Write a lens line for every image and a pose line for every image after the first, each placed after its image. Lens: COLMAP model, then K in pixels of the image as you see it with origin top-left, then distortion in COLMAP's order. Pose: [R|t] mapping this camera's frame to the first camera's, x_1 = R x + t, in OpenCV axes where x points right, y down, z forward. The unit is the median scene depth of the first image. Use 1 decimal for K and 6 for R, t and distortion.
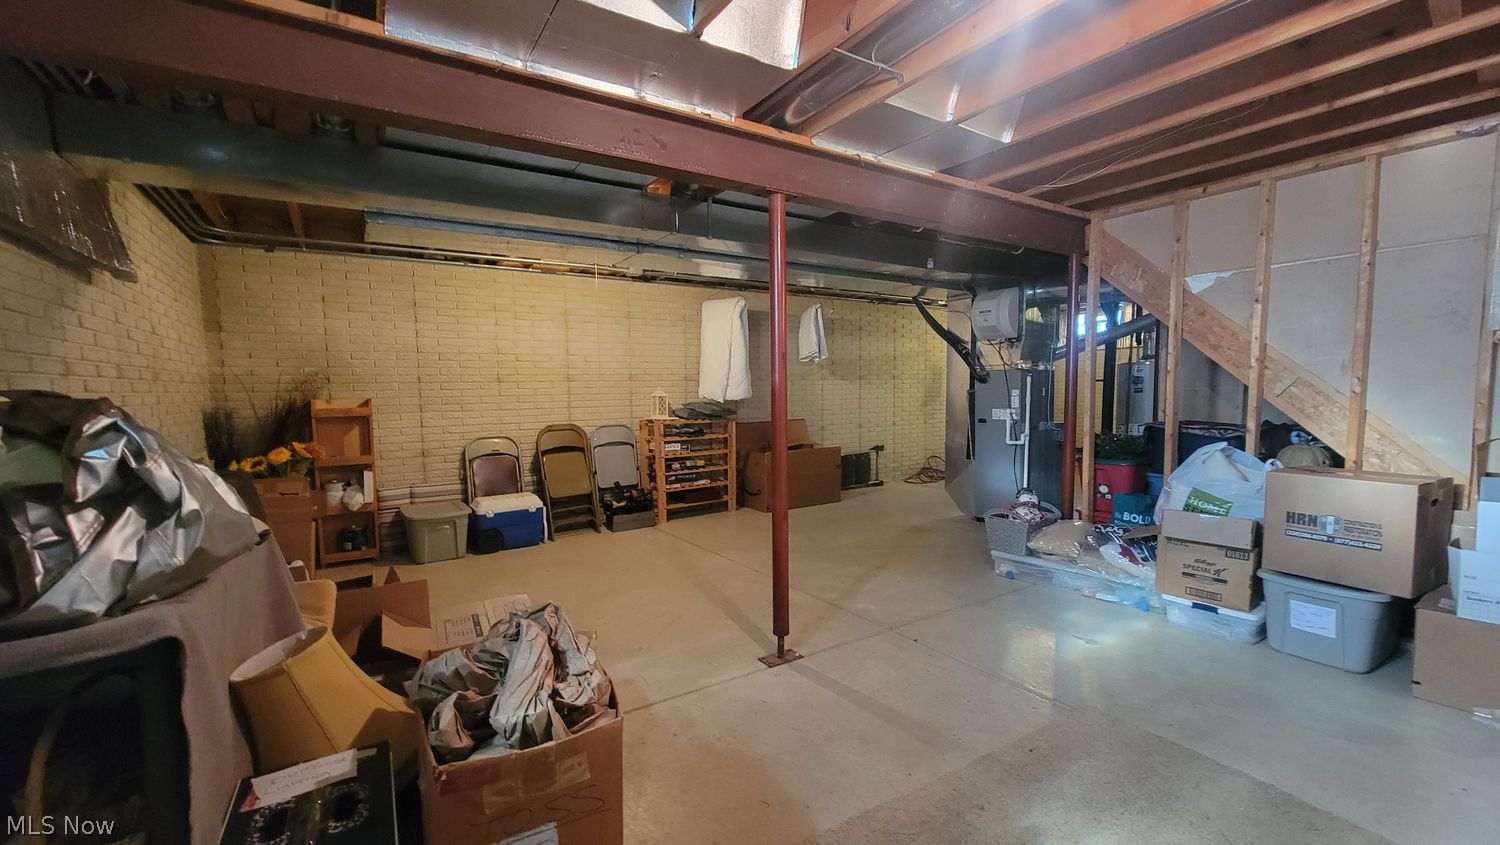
lens RADIAL K [[612.1, 0, 755.8], [0, 612.1, 435.3], [0, 0, 1]] dist [-0.002166, -0.000242]
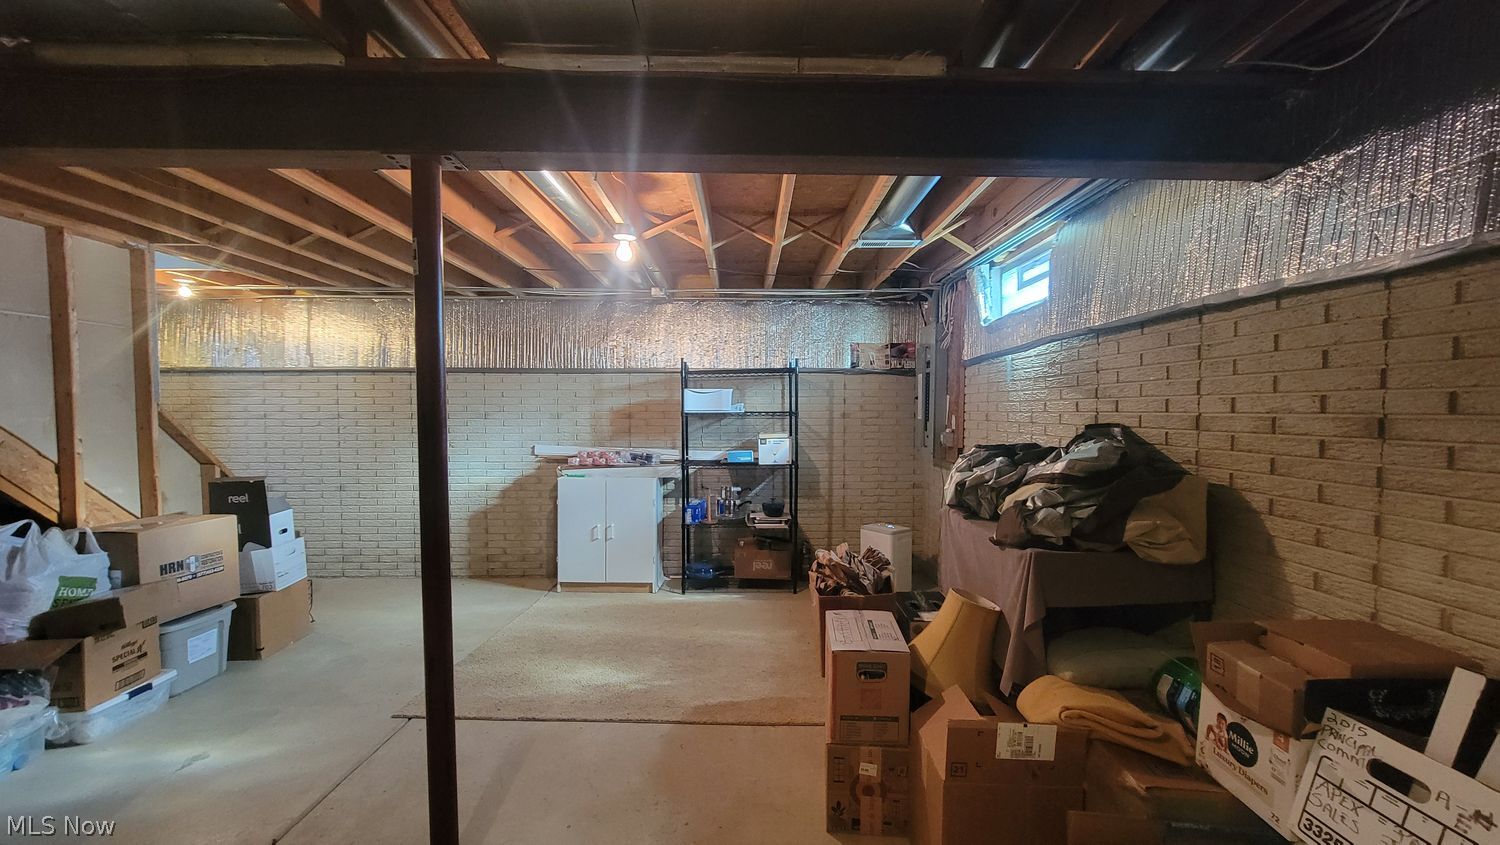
lens RADIAL K [[612.1, 0, 755.8], [0, 612.1, 435.3], [0, 0, 1]] dist [-0.002166, -0.000242]
pose [[-0.844240, -0.007764, 0.535909, -0.536692], [0.055069, 0.993347, 0.101143, -0.141618], [-0.533129, 0.114901, -0.838195, 1.241302]]
